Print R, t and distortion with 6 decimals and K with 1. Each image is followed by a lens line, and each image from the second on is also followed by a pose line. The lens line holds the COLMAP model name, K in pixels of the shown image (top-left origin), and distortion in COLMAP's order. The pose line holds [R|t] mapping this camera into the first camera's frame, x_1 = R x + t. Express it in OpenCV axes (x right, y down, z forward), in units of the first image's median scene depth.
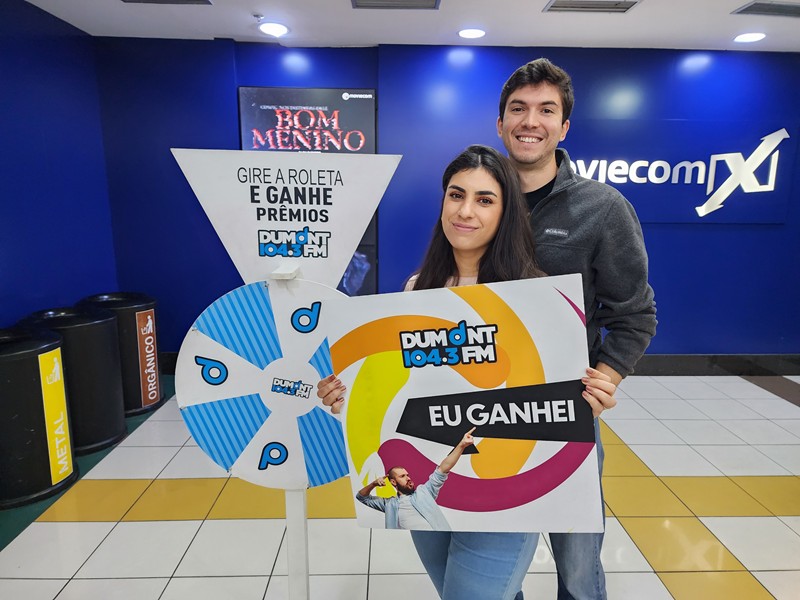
lens RADIAL K [[559.4, 0, 407.3], [0, 559.4, 306.6], [0, 0, 1]] dist [0.068367, -0.070686]
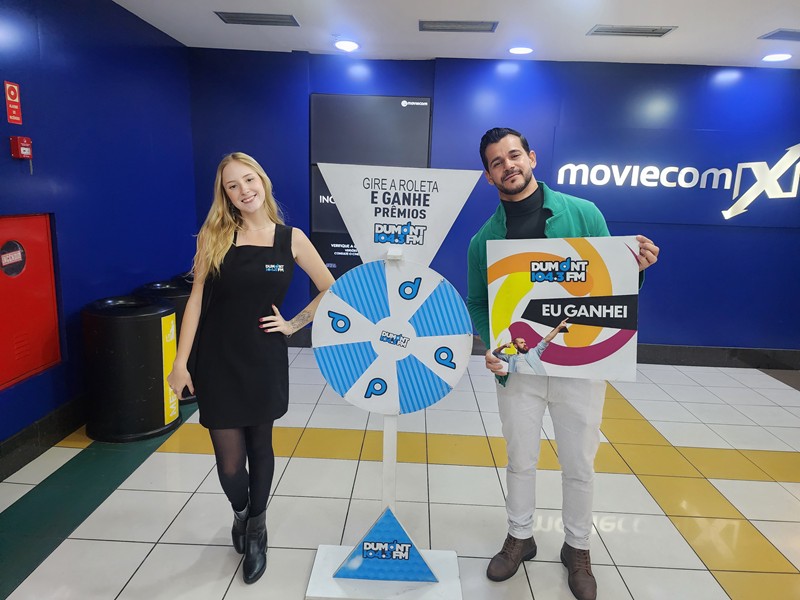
lens RADIAL K [[559.4, 0, 402.7], [0, 559.4, 300.2], [0, 0, 1]] dist [0.068367, -0.070686]
pose [[0.998011, 0.036934, -0.051091, -0.062153], [-0.036785, 0.999316, 0.003849, 0.022517], [0.051198, -0.001962, 0.998687, -0.187253]]
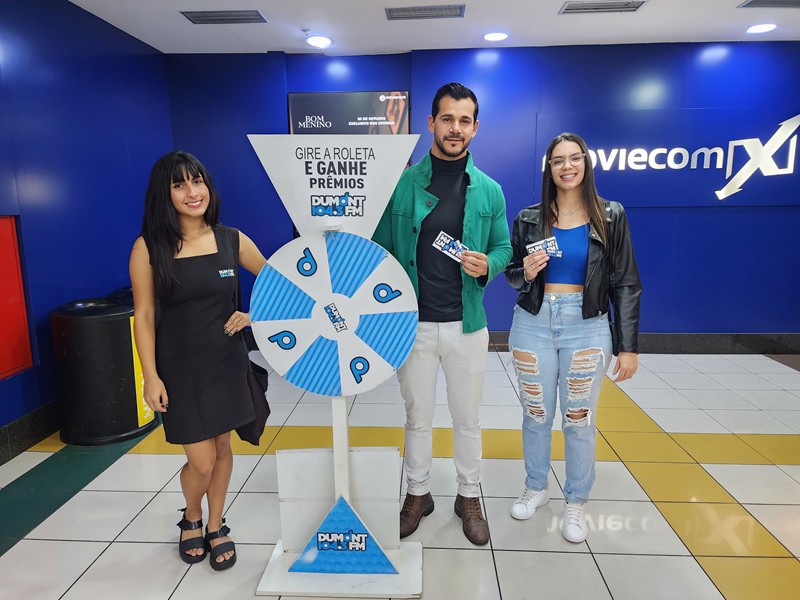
lens RADIAL K [[559.4, 0, 398.2], [0, 559.4, 298.9], [0, 0, 1]] dist [0.068367, -0.070686]
pose [[0.996191, -0.004633, -0.087071, 0.026379], [0.002976, 0.999812, -0.019159, 0.067959], [0.087144, 0.018827, 0.996018, -0.146989]]
